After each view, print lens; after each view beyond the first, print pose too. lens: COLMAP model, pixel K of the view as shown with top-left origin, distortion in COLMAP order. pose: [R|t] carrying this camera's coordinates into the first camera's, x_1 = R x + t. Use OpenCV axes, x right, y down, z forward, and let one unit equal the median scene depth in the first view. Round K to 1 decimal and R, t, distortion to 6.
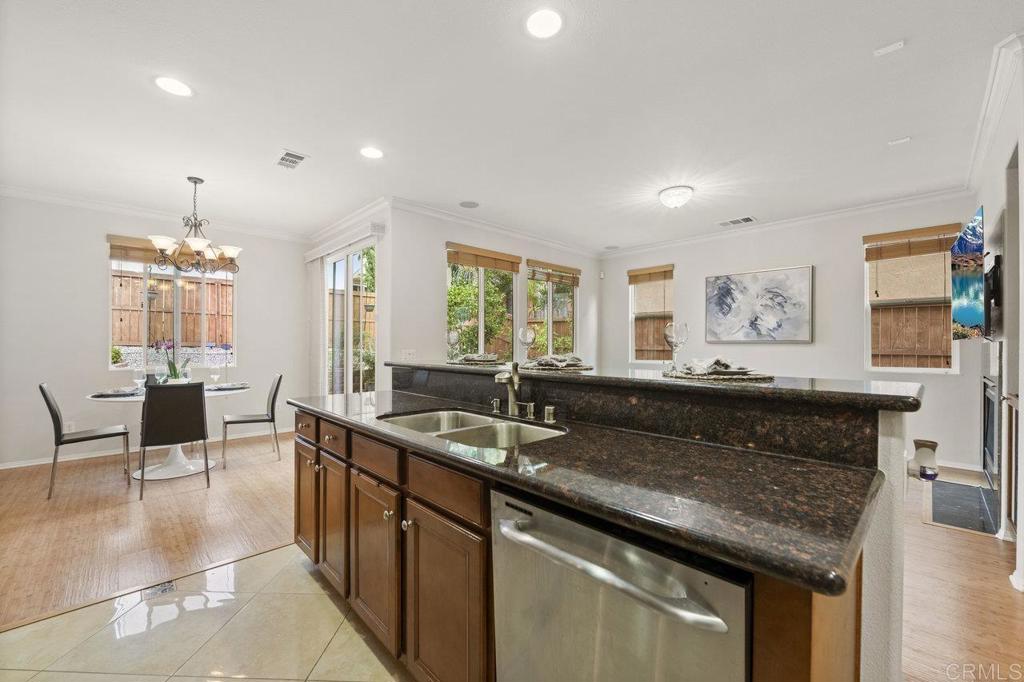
lens RADIAL K [[412.3, 0, 508.2], [0, 412.3, 347.1], [0, 0, 1]] dist [-0.012287, -0.000868]
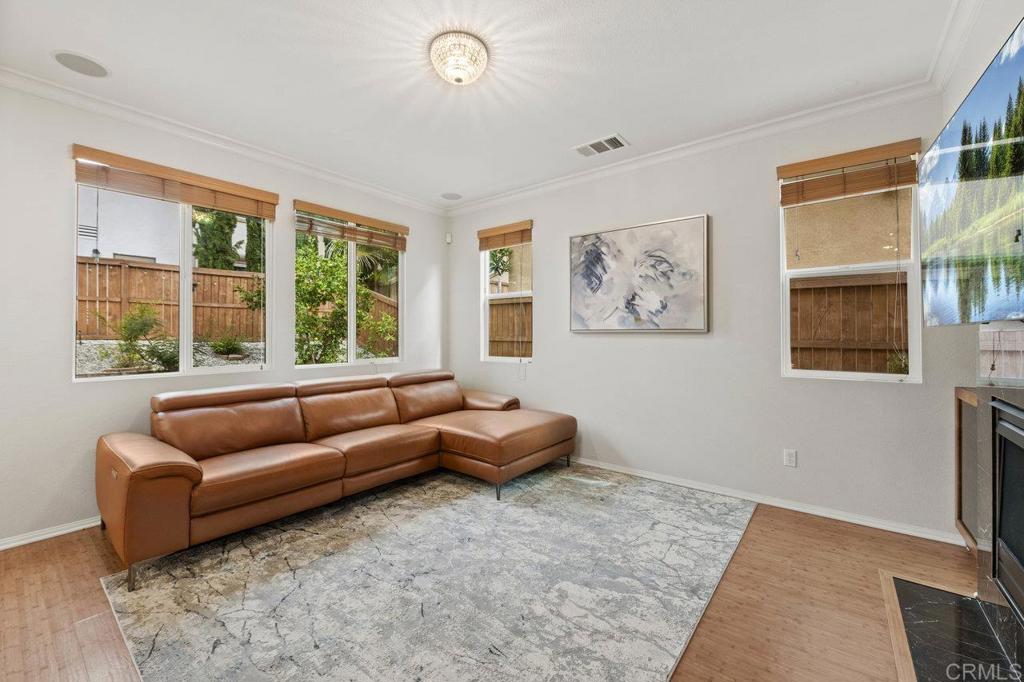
lens RADIAL K [[412.3, 0, 516.7], [0, 412.3, 331.7], [0, 0, 1]] dist [-0.012287, -0.000868]
pose [[0.990007, 0.000352, 0.141015, 0.311202], [0.001659, 0.999899, -0.014144, -0.002469], [-0.141006, 0.014237, 0.989906, 0.351957]]
